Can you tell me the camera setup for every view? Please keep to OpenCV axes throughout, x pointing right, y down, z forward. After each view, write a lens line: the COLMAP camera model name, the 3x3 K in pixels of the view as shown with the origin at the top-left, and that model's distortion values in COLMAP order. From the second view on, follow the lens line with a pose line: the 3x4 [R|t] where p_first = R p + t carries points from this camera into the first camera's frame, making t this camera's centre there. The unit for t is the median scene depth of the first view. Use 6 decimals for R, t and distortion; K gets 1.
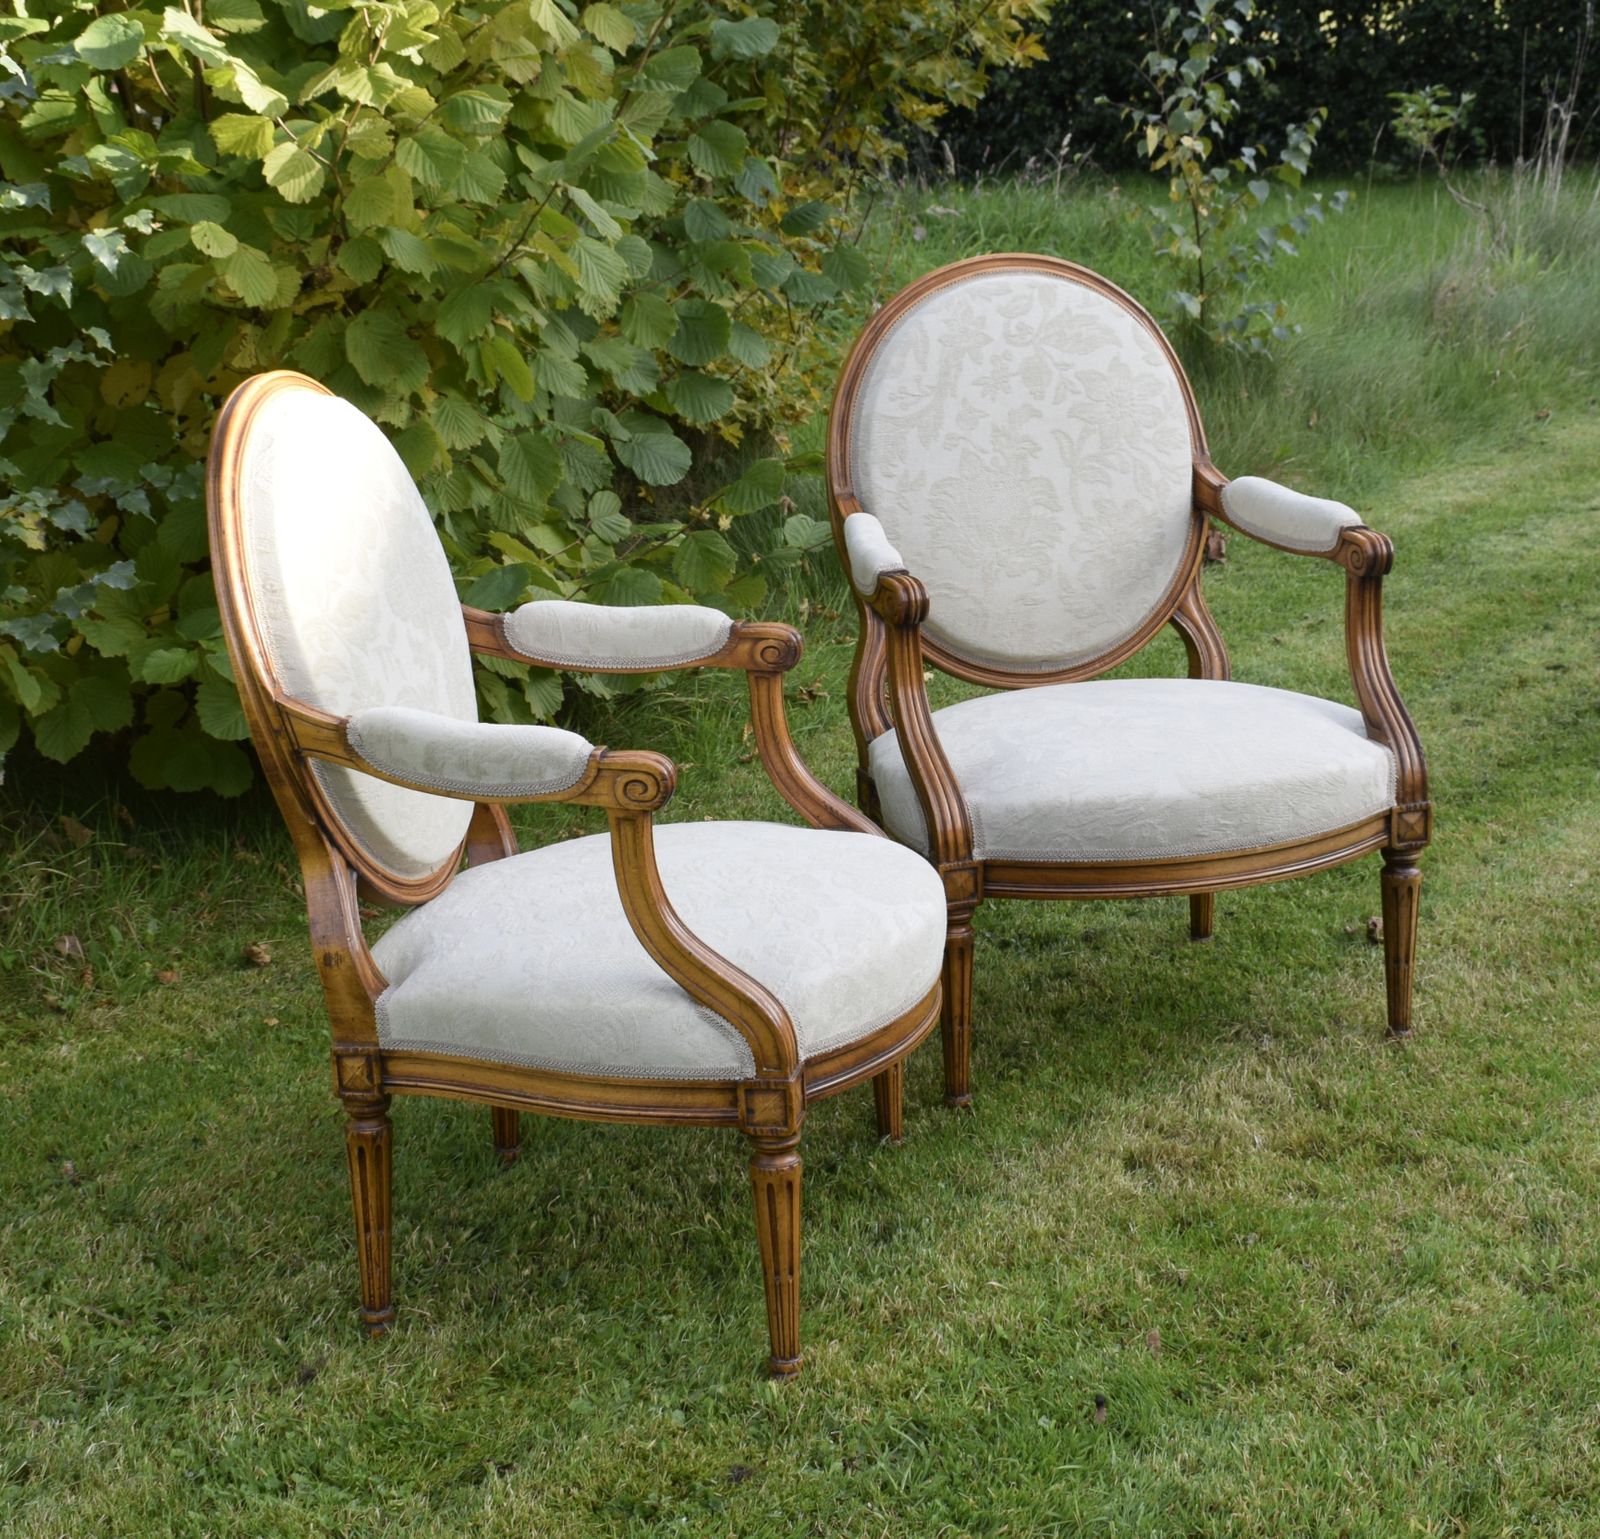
lens RADIAL K [[3082.1, 0, 909.7], [0, 3082.1, 767.9], [0, 0, 1]] dist [0.002593, 0.175082]
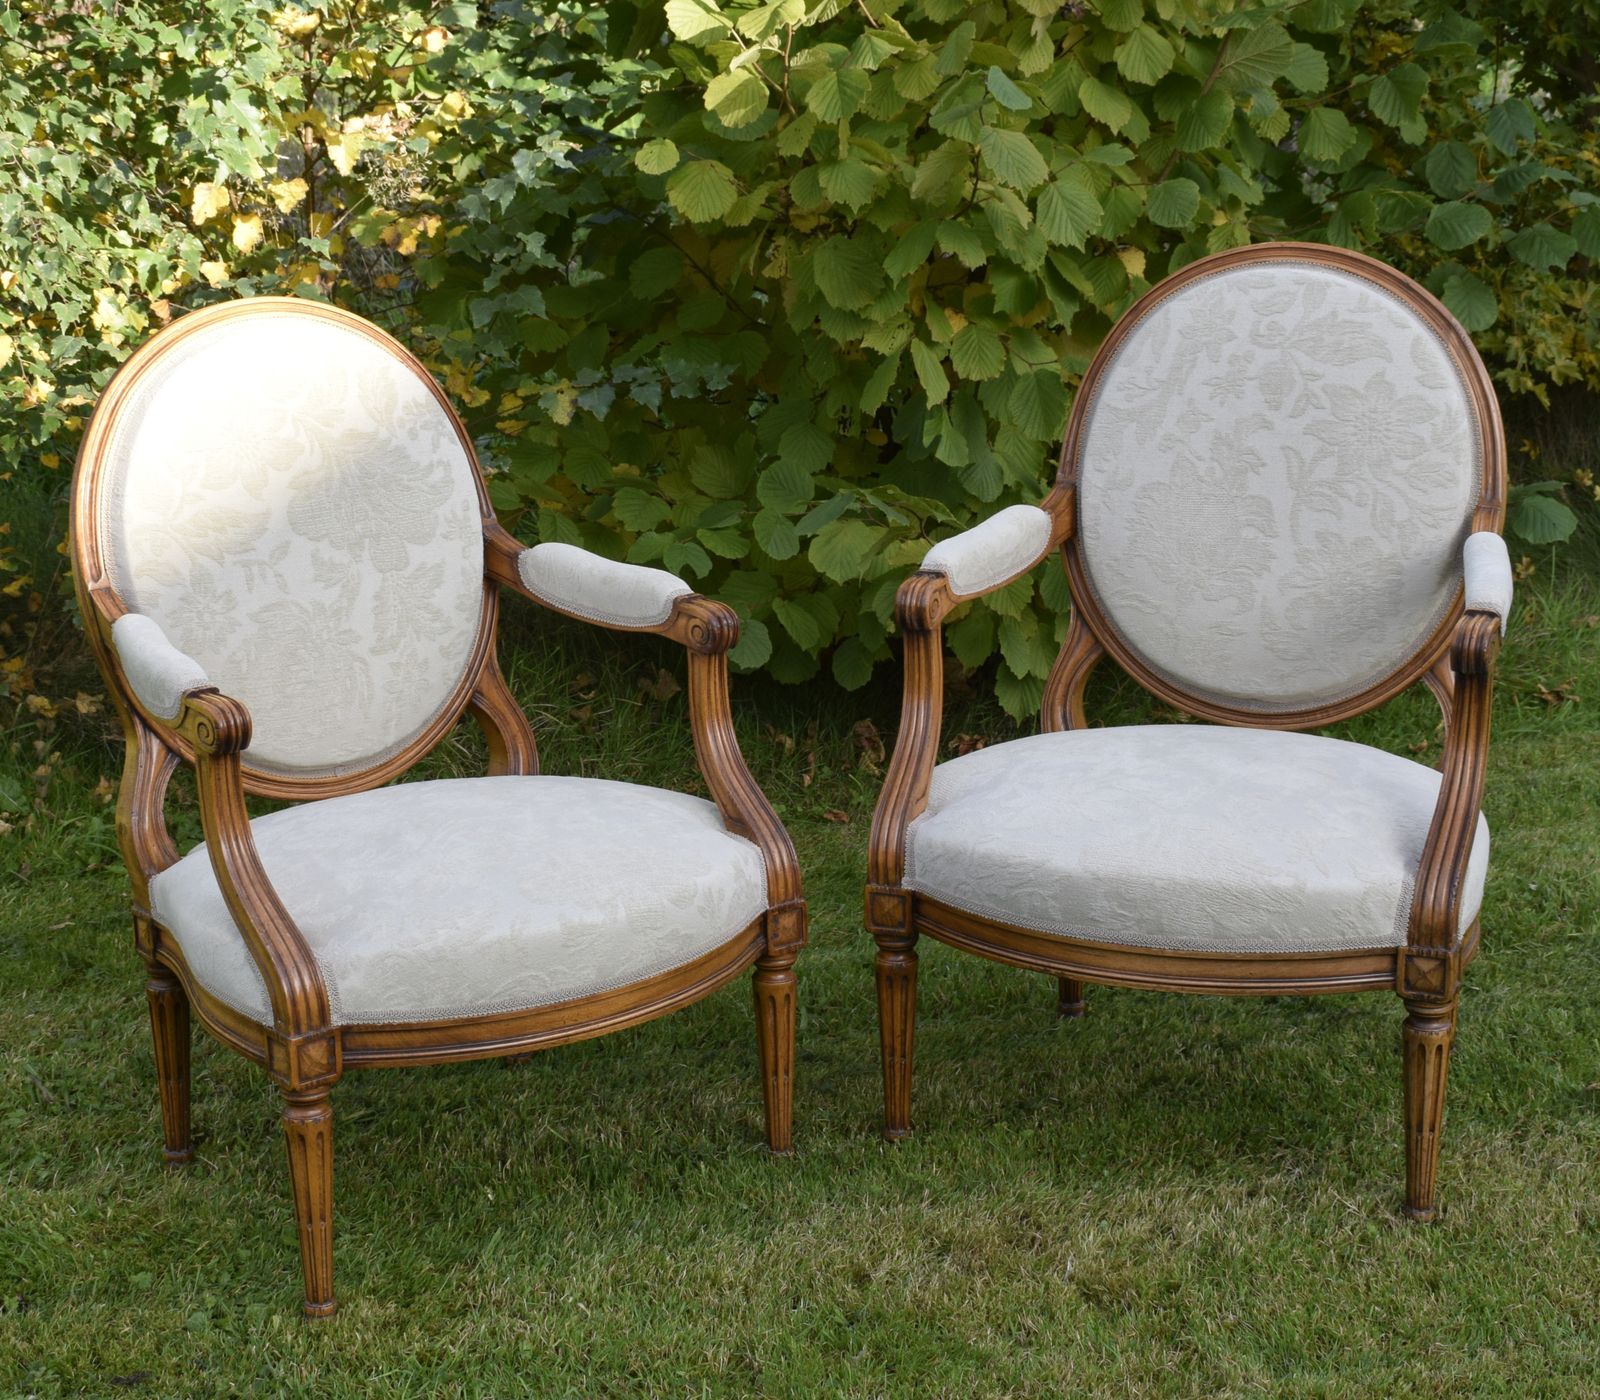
lens RADIAL K [[3117.0, 0, 800.0], [0, 3117.0, 700.0], [0, 0, 1]] dist [-0.002269, -0.091794]
pose [[0.738678, 0.192666, -0.645937, 0.601028], [-0.168754, 0.980622, 0.099510, -0.115784], [0.652592, 0.035499, 0.756877, 0.257872]]
